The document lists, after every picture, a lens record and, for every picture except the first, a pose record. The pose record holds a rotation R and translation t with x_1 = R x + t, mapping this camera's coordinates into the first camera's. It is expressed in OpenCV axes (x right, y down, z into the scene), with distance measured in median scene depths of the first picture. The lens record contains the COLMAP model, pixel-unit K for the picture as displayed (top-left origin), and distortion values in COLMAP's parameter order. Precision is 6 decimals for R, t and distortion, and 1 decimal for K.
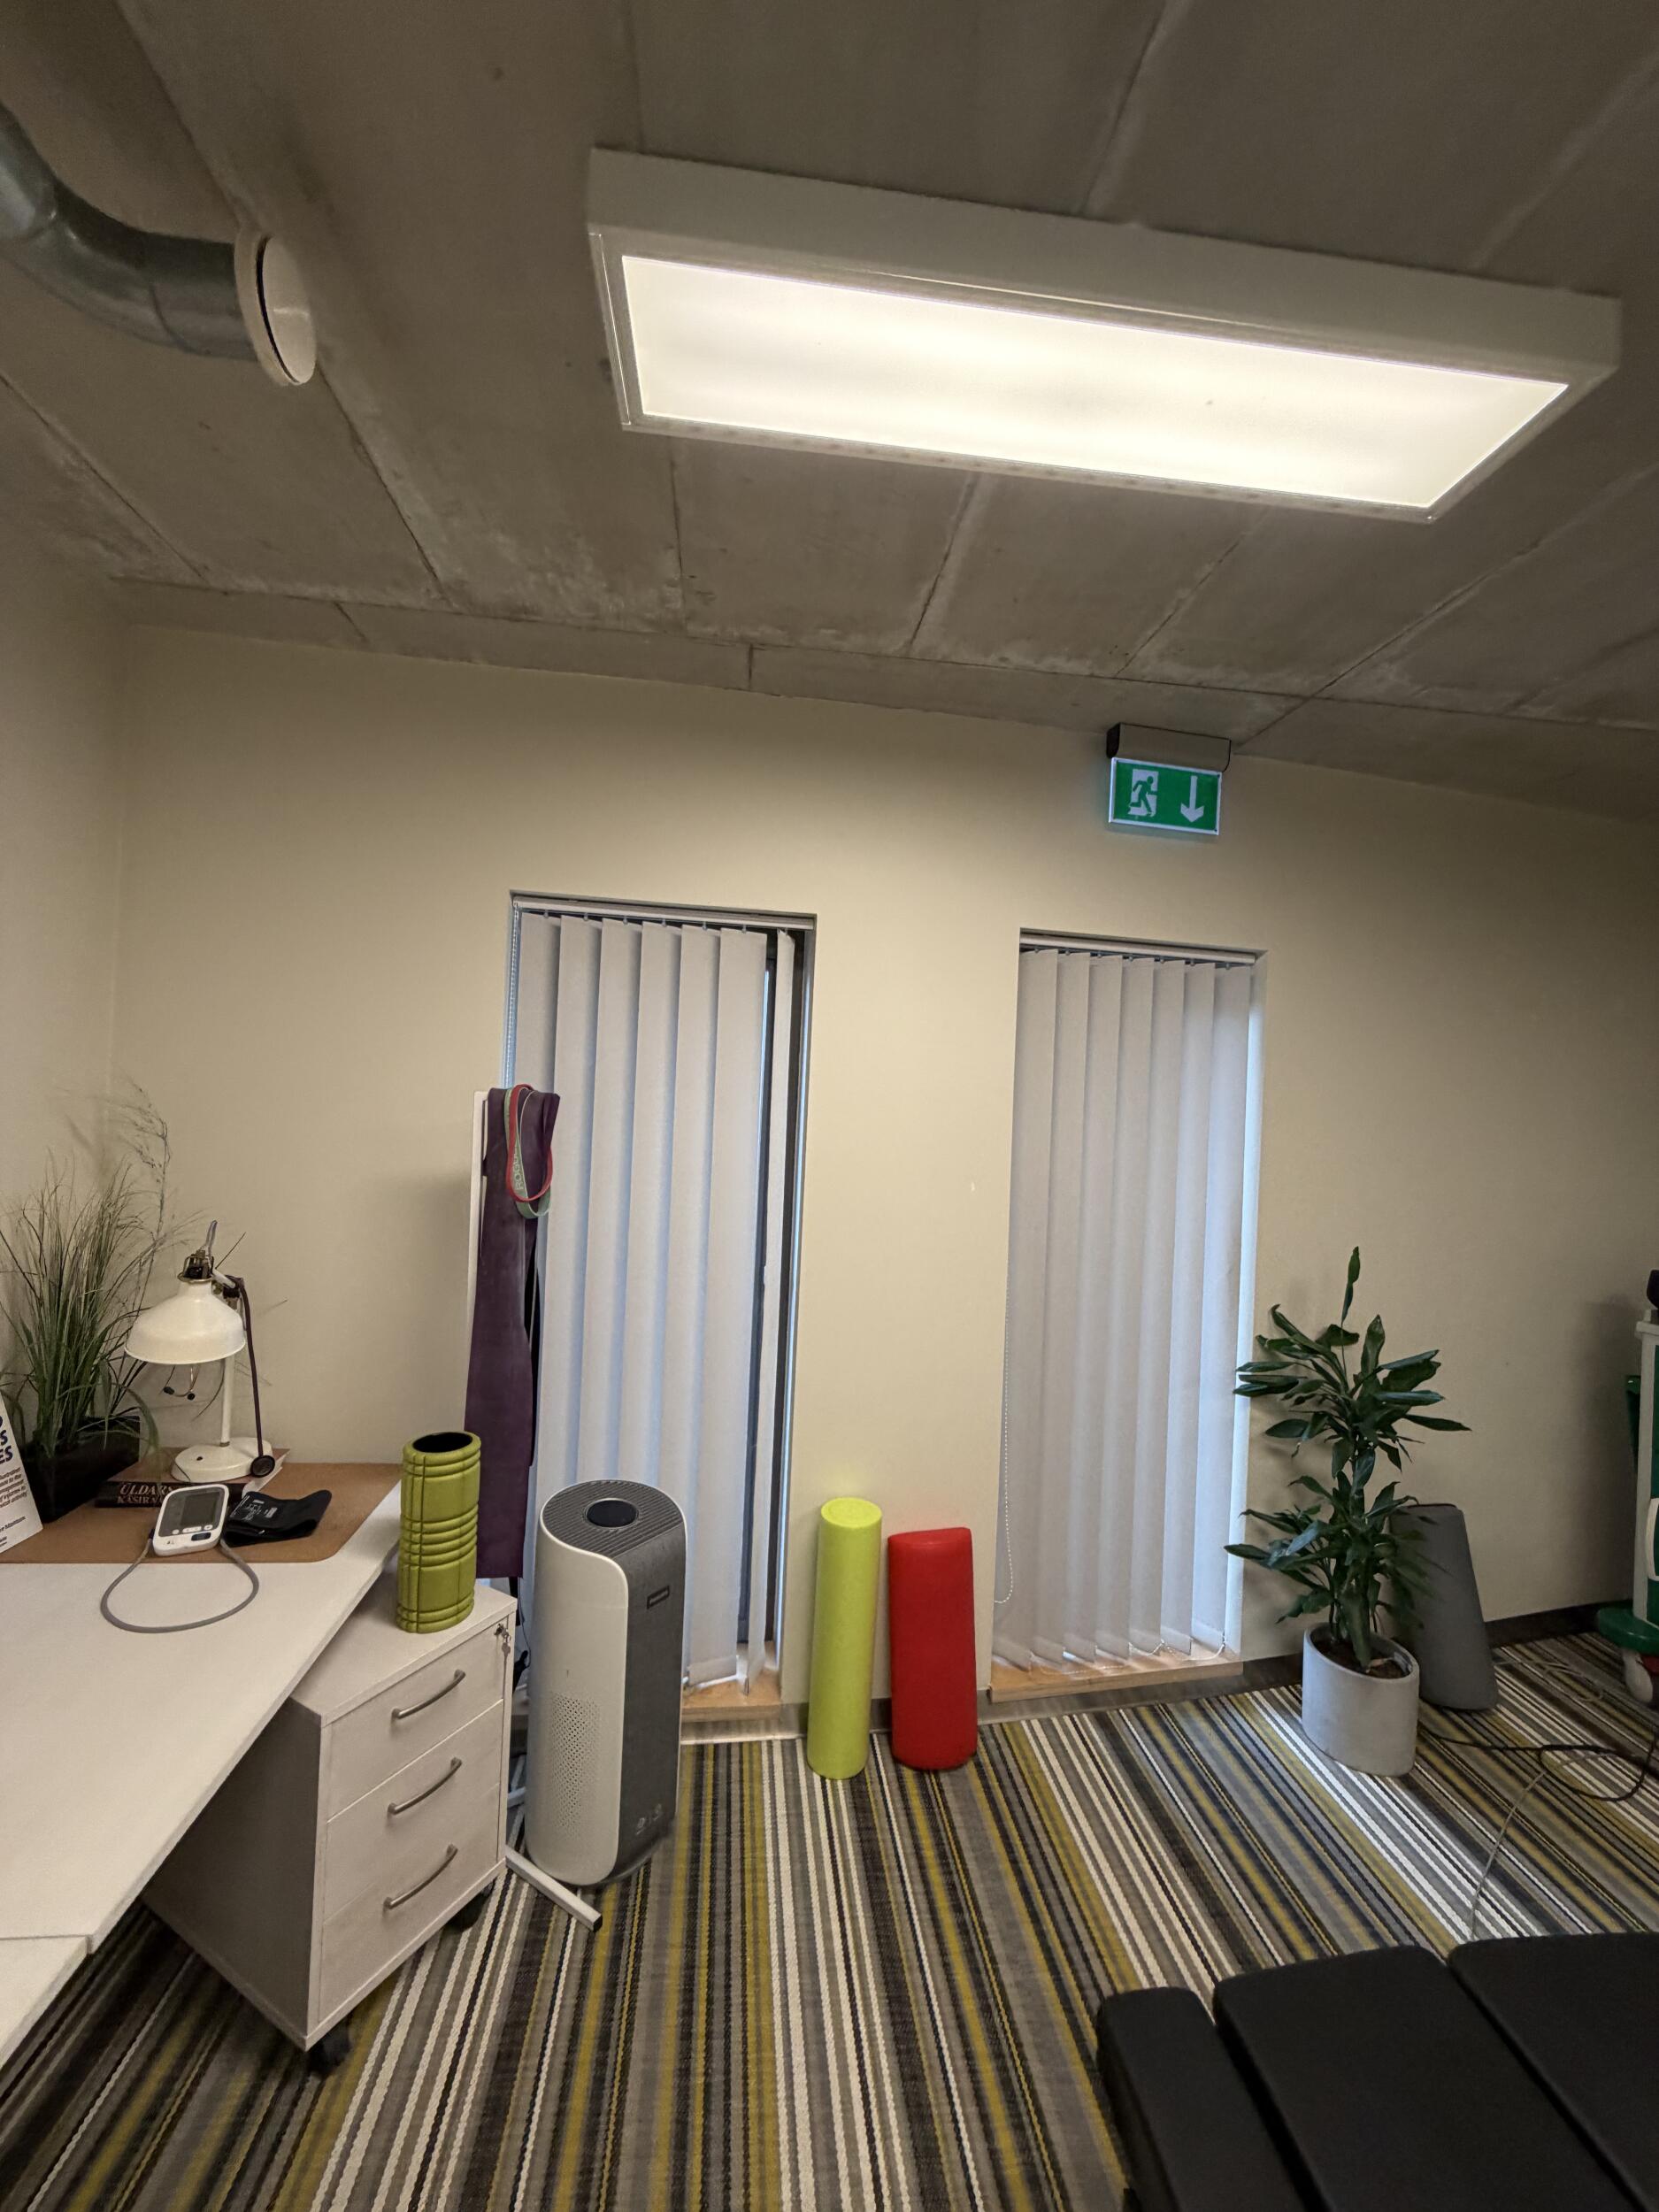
lens RADIAL K [[880.9, 0, 823.3], [0, 880.9, 1098.4], [0, 0, 1]] dist [-0.002921, -0.000082]
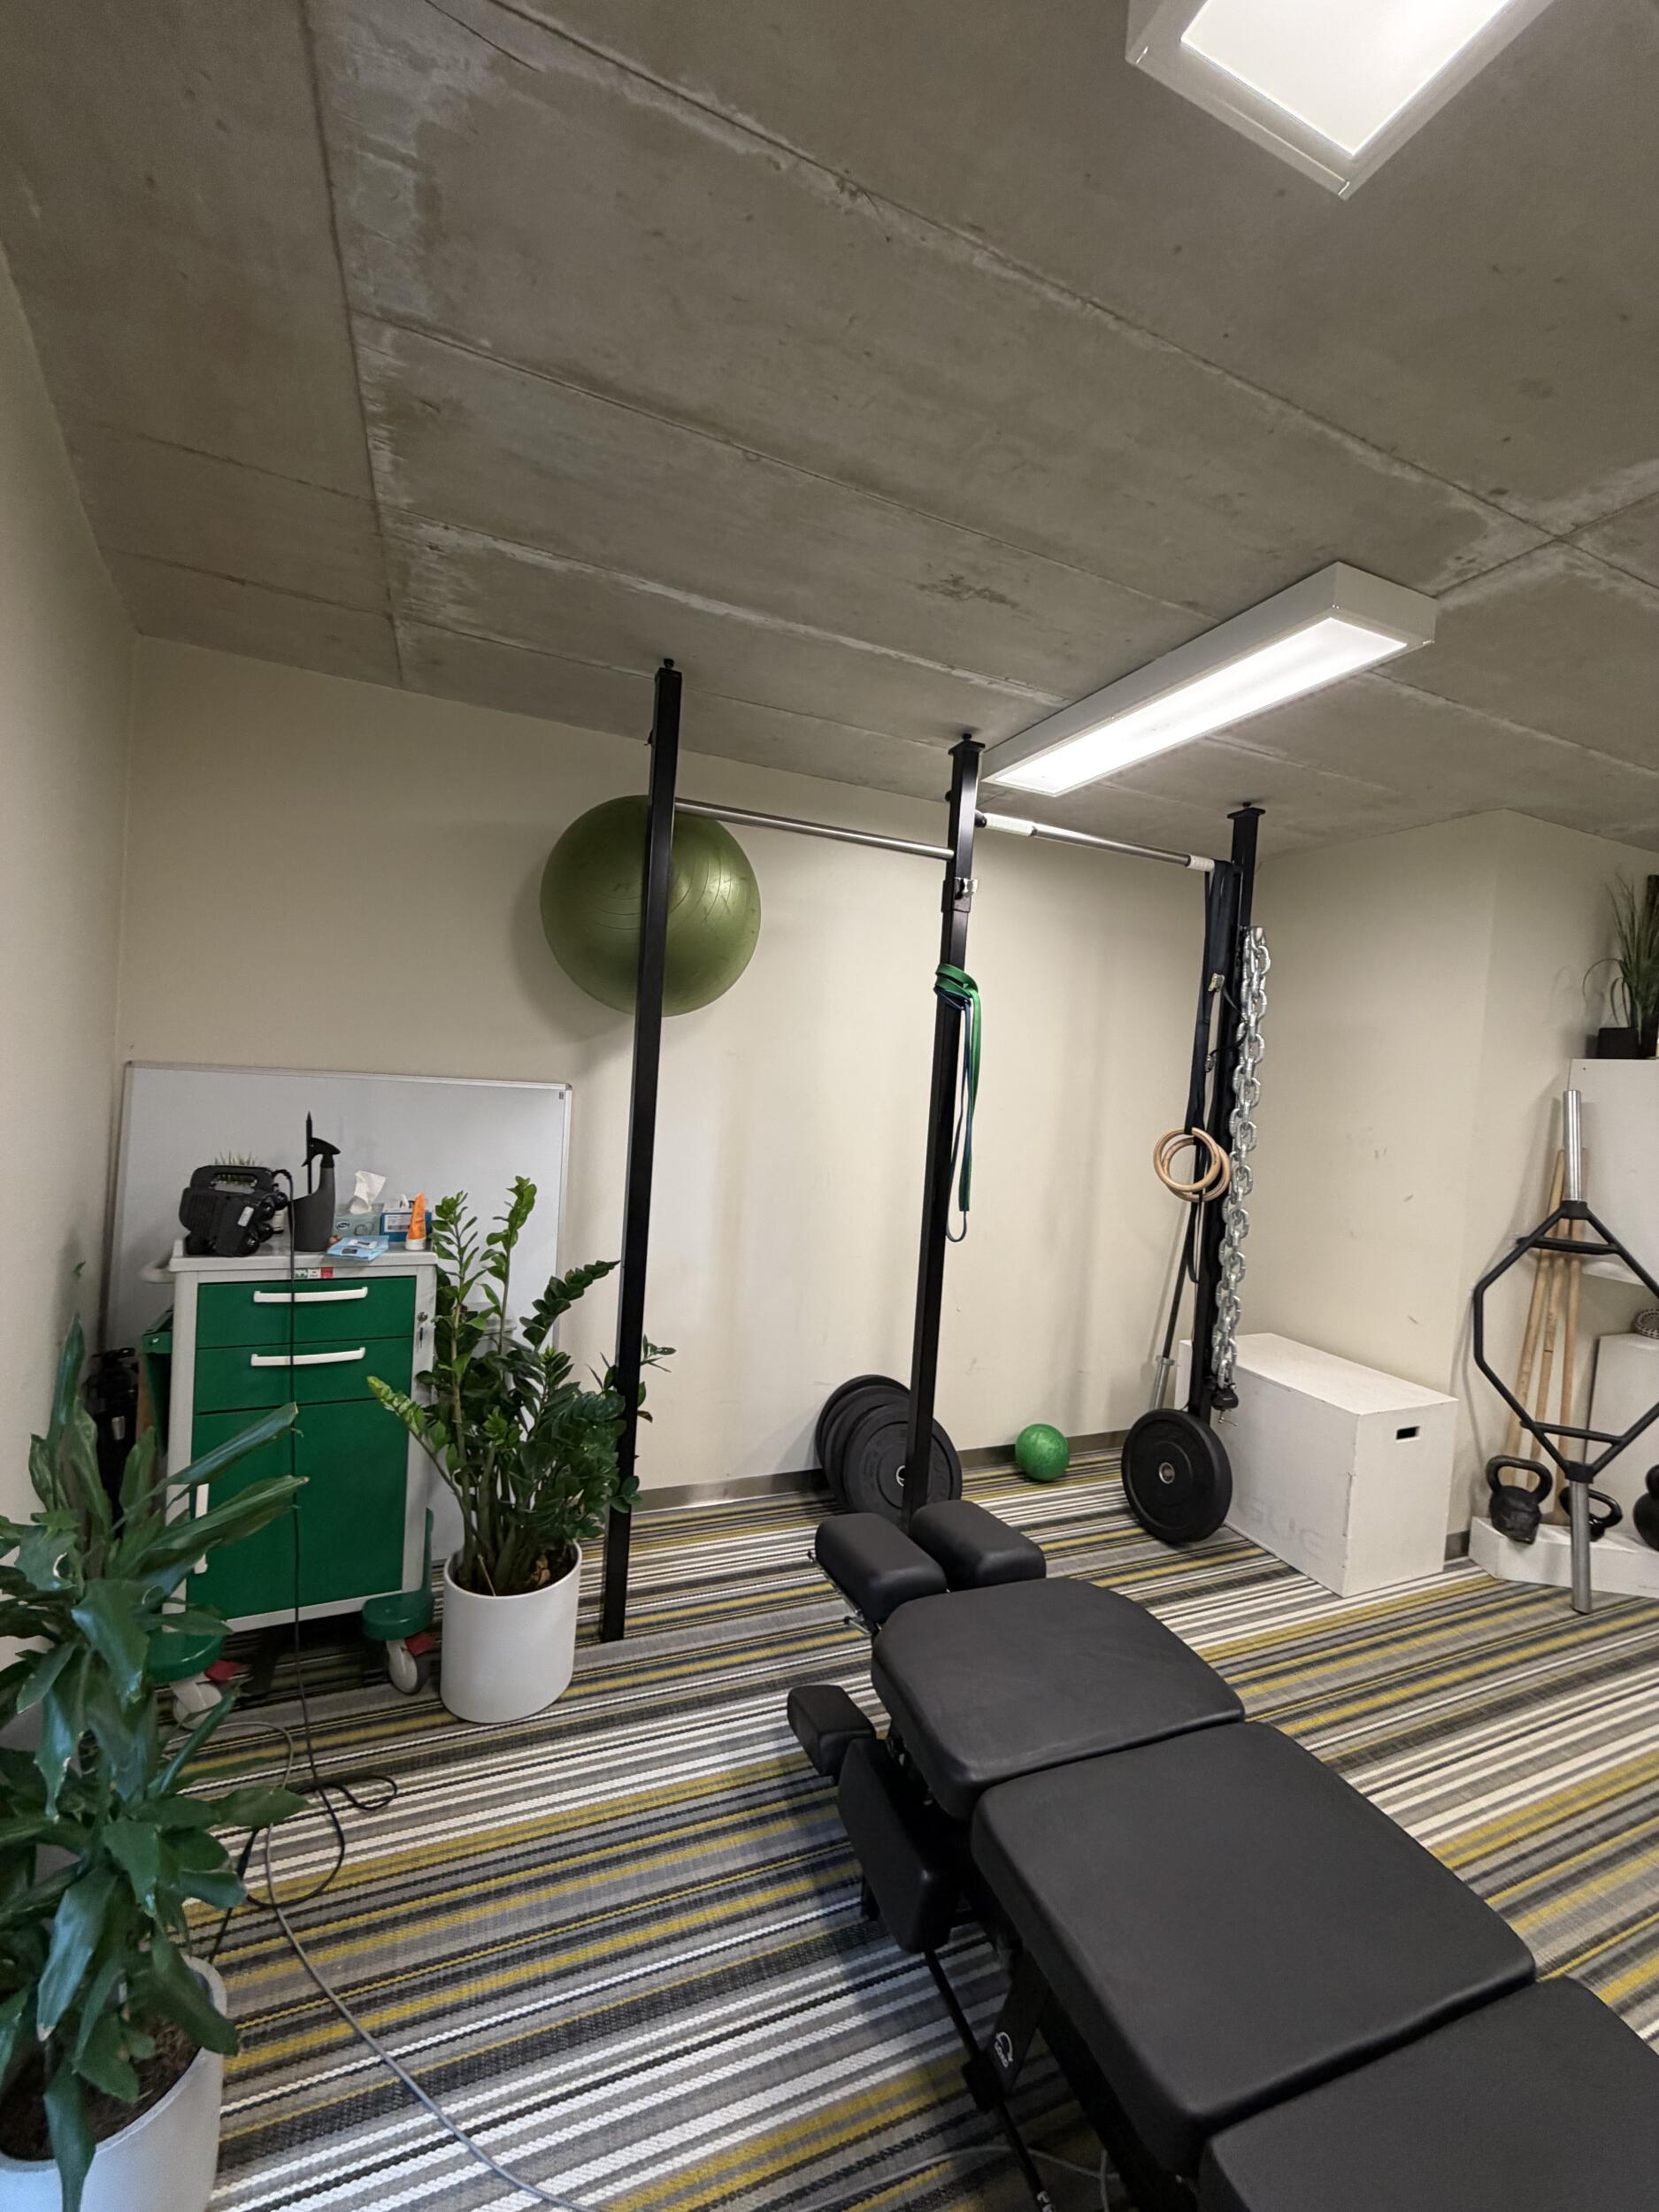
lens RADIAL K [[880.9, 0, 829.8], [0, 880.9, 1098.1], [0, 0, 1]] dist [-0.002921, -0.000082]
pose [[-0.284760, -0.090067, 0.954358, 0.083935], [-0.089259, 0.993742, 0.067151, 0.023142], [-0.954434, -0.066063, -0.291018, 0.993633]]
